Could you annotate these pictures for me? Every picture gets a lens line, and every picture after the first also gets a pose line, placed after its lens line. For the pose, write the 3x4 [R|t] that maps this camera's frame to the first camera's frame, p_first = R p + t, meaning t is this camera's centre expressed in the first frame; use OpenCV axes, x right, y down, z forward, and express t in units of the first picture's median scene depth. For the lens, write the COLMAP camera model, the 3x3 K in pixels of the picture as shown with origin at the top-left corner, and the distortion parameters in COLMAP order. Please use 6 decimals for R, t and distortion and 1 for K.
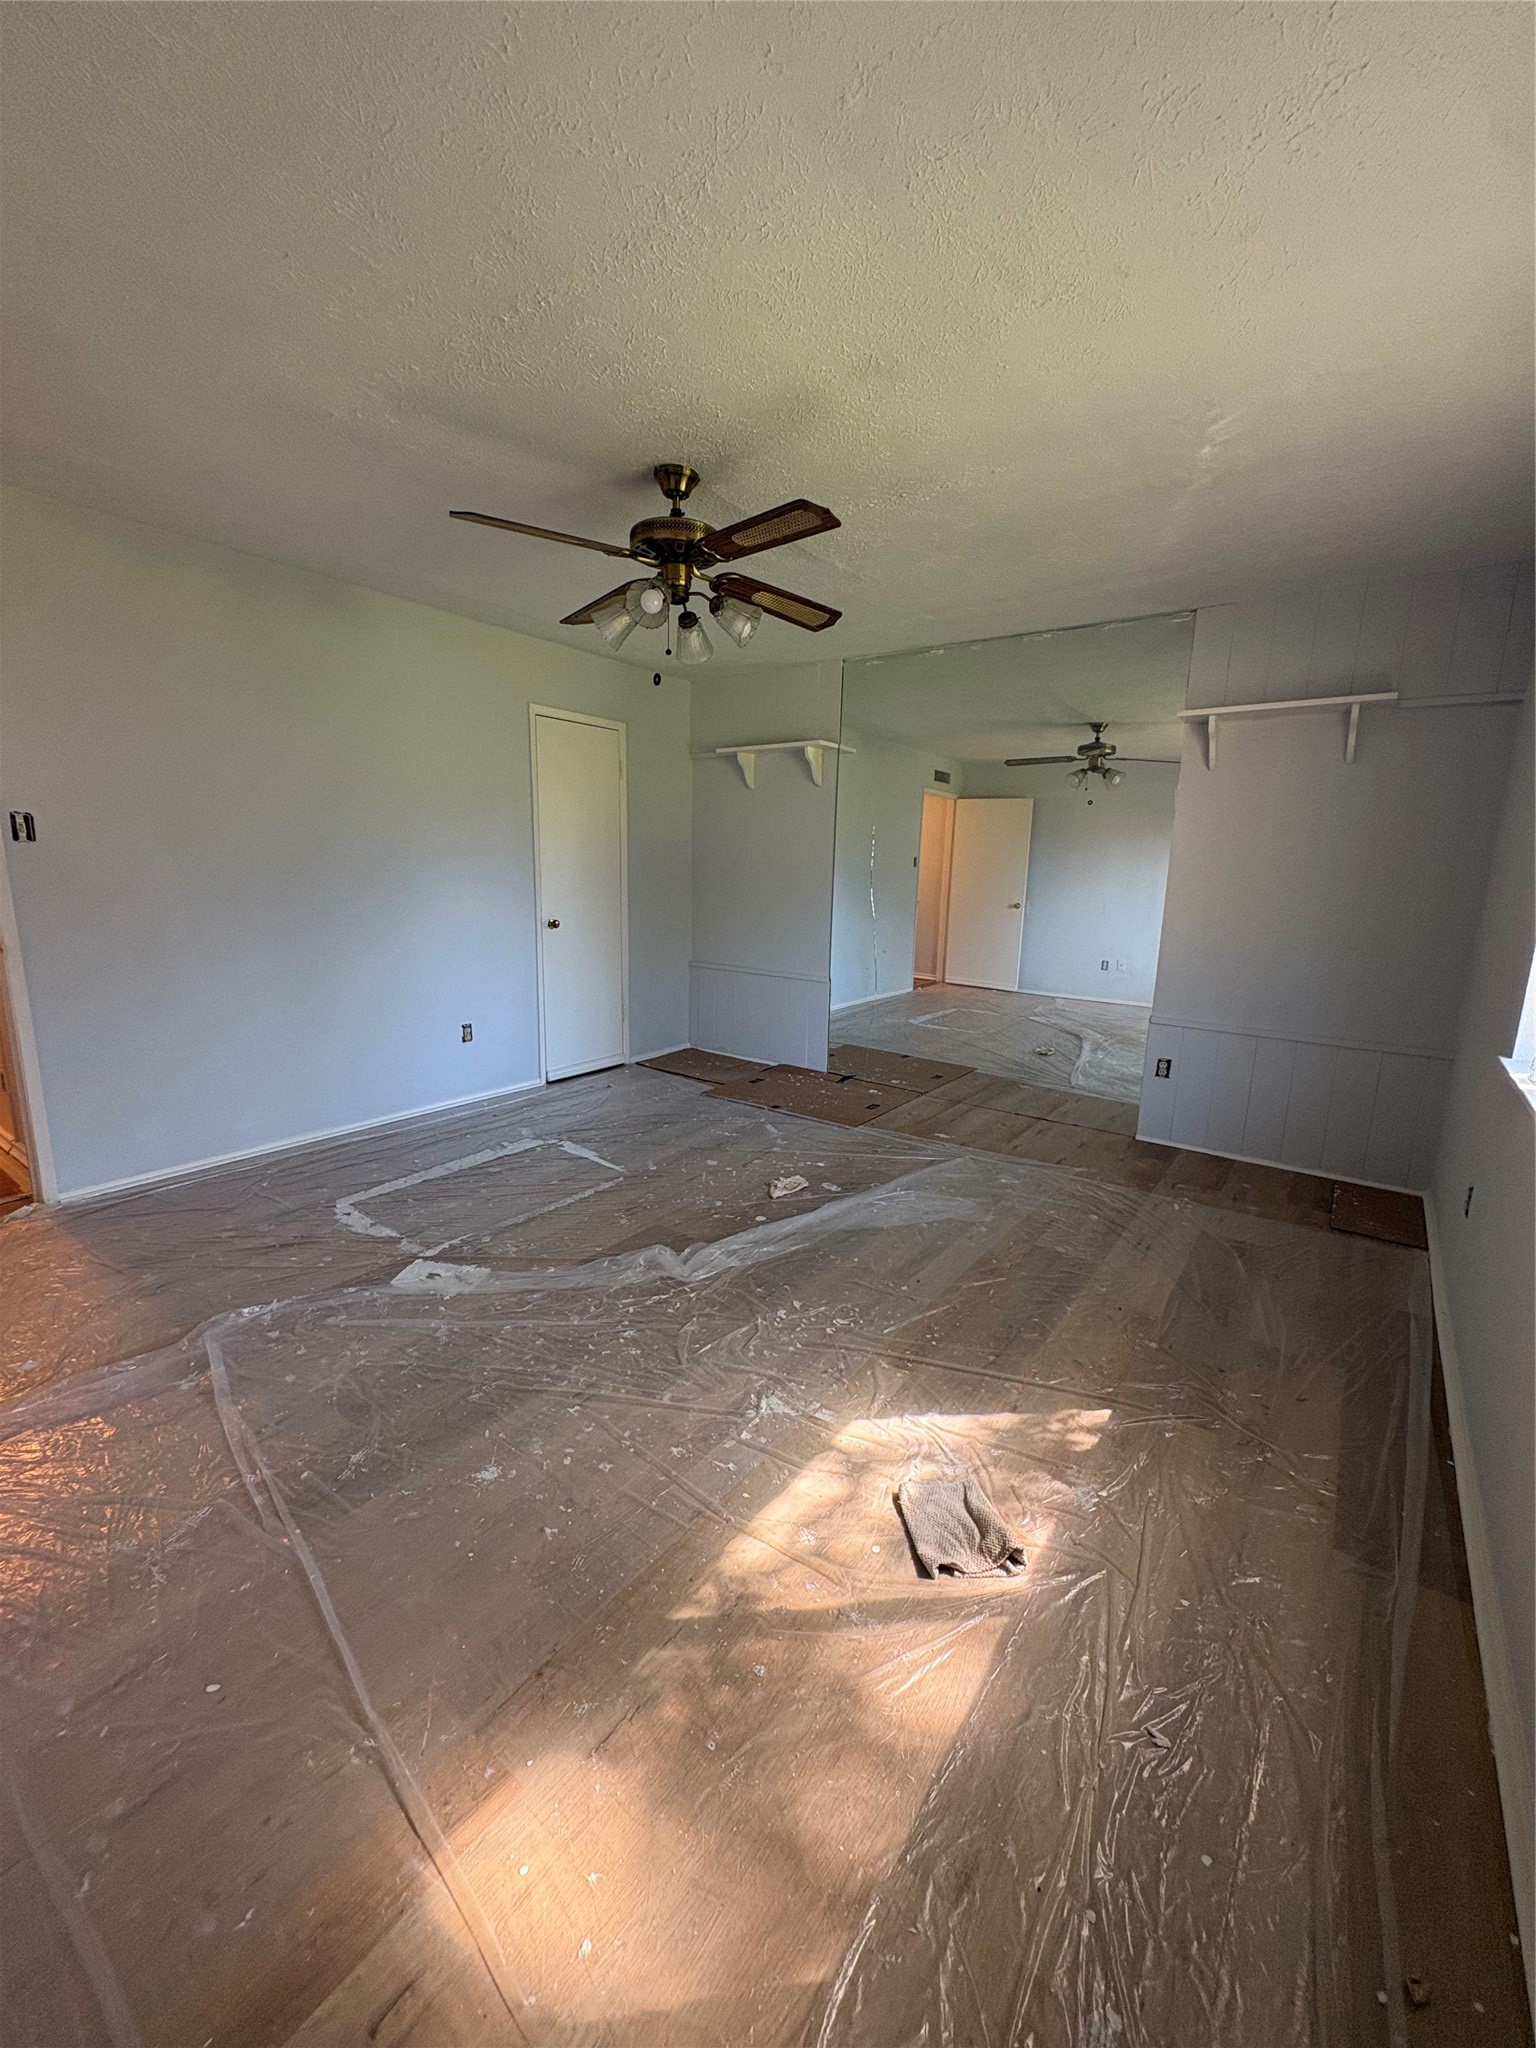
lens RADIAL K [[820.0, 0, 767.9], [0, 820.0, 1022.0], [0, 0, 1]] dist [0.007977, 0.000063]
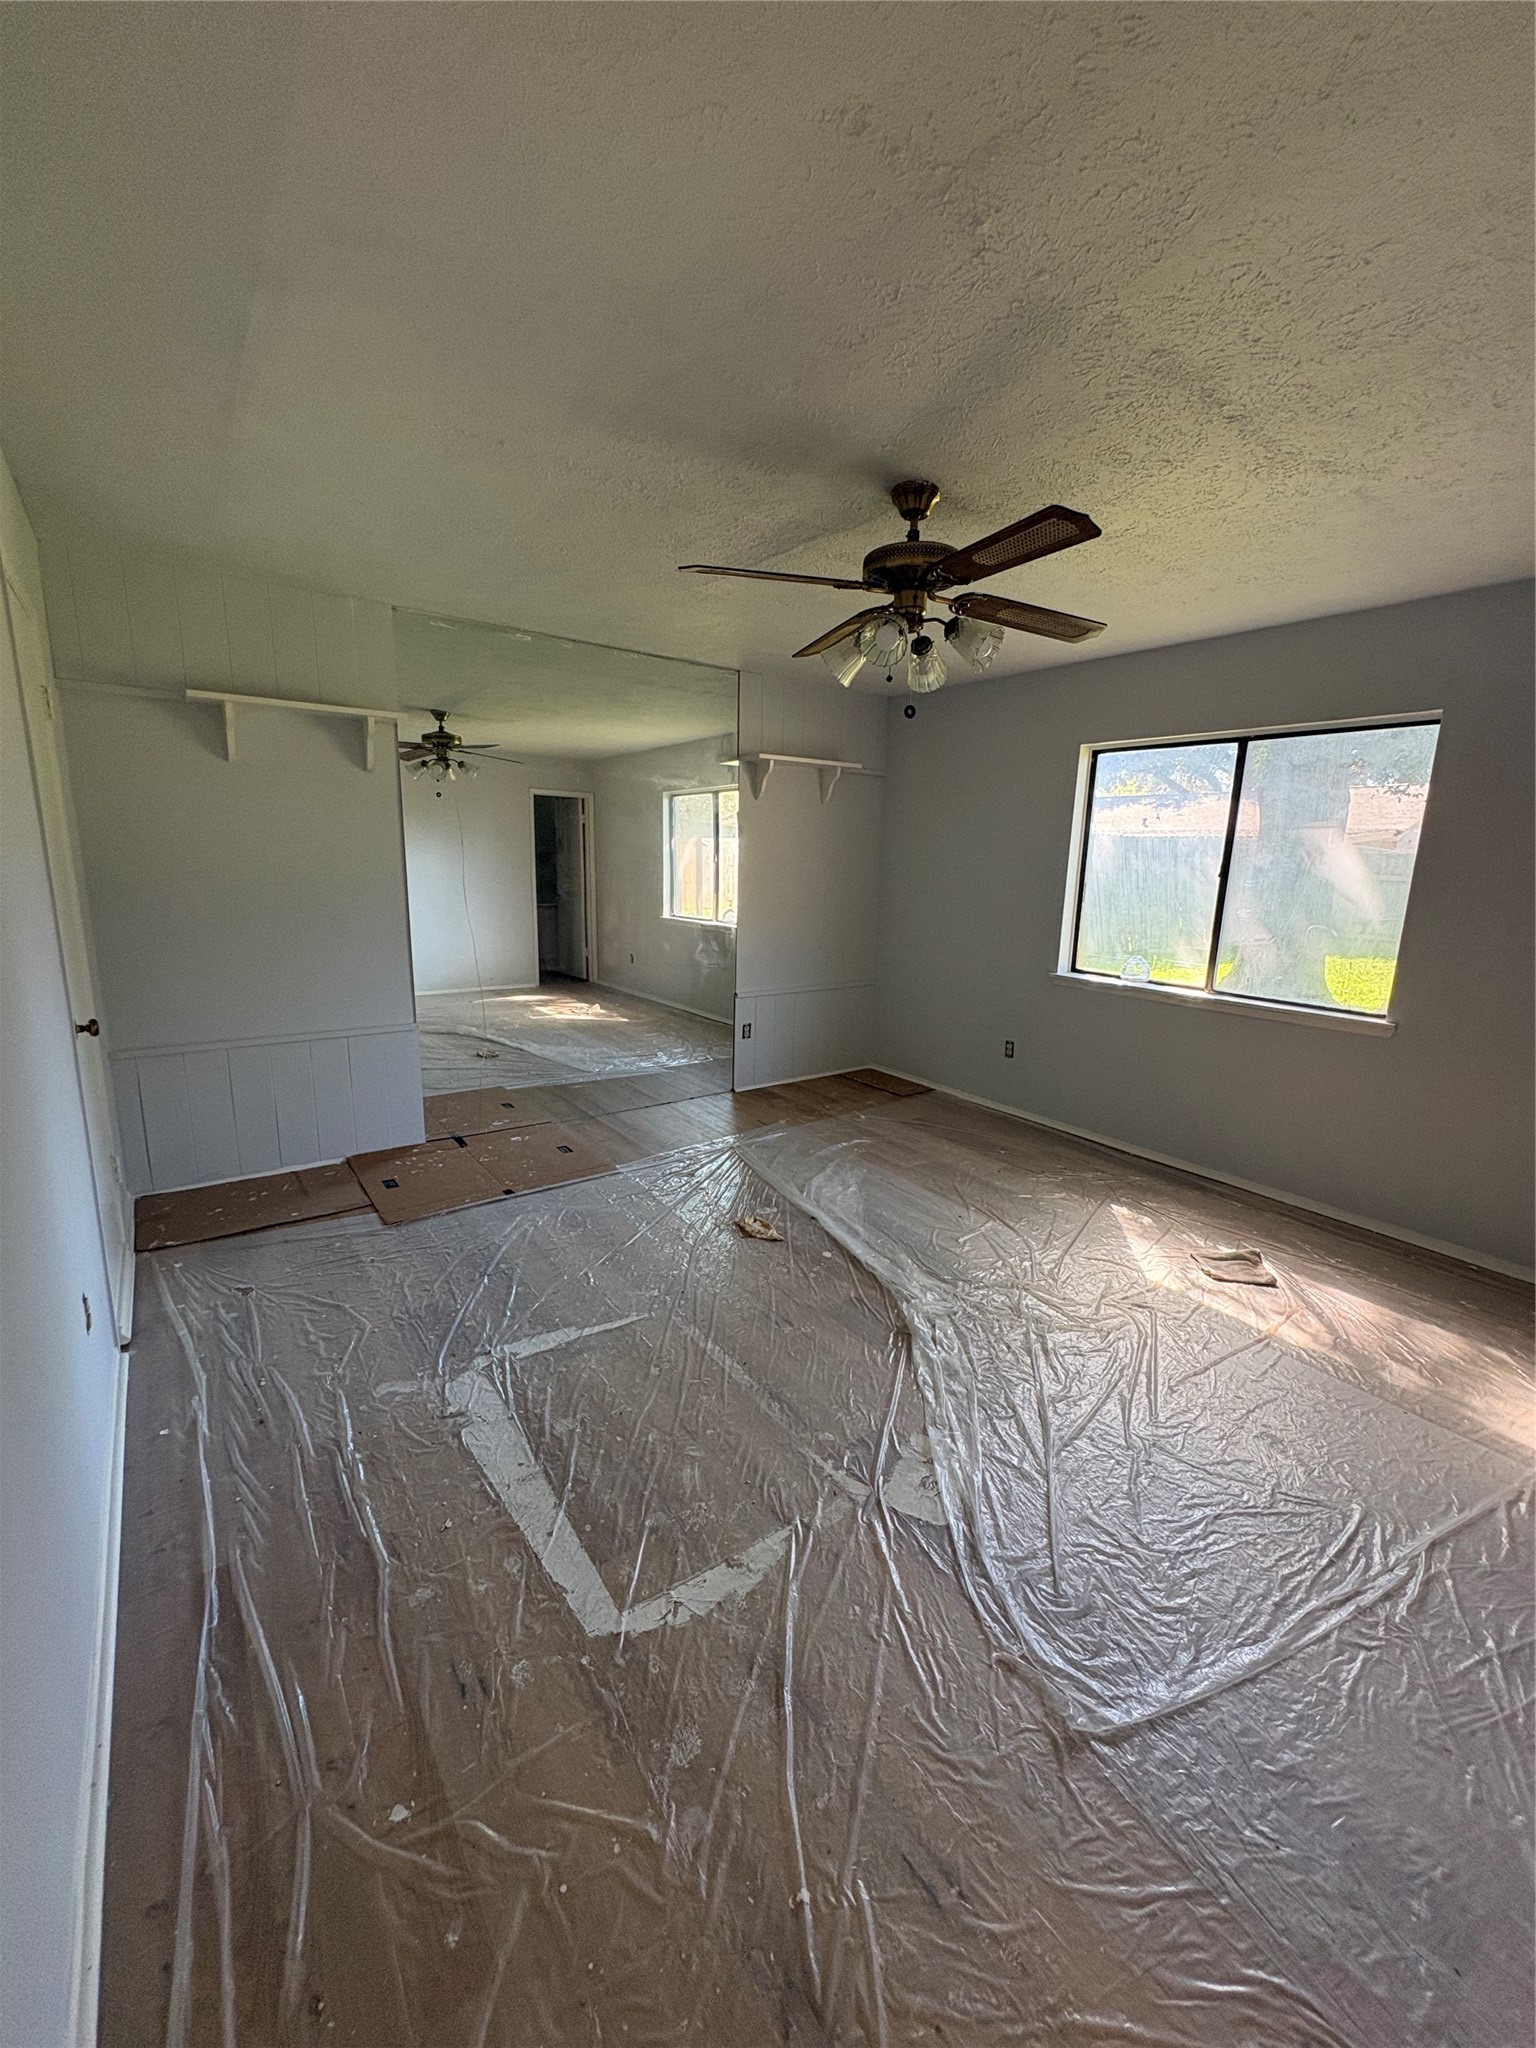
lens RADIAL K [[820.0, 0, 767.6], [0, 820.0, 1023.5], [0, 0, 1]] dist [0.007977, 0.000063]
pose [[0.300423, -0.211092, 0.930154, -0.724796], [0.163853, 0.972127, 0.167696, -0.171217], [-0.939627, 0.102029, 0.326638, 0.578219]]
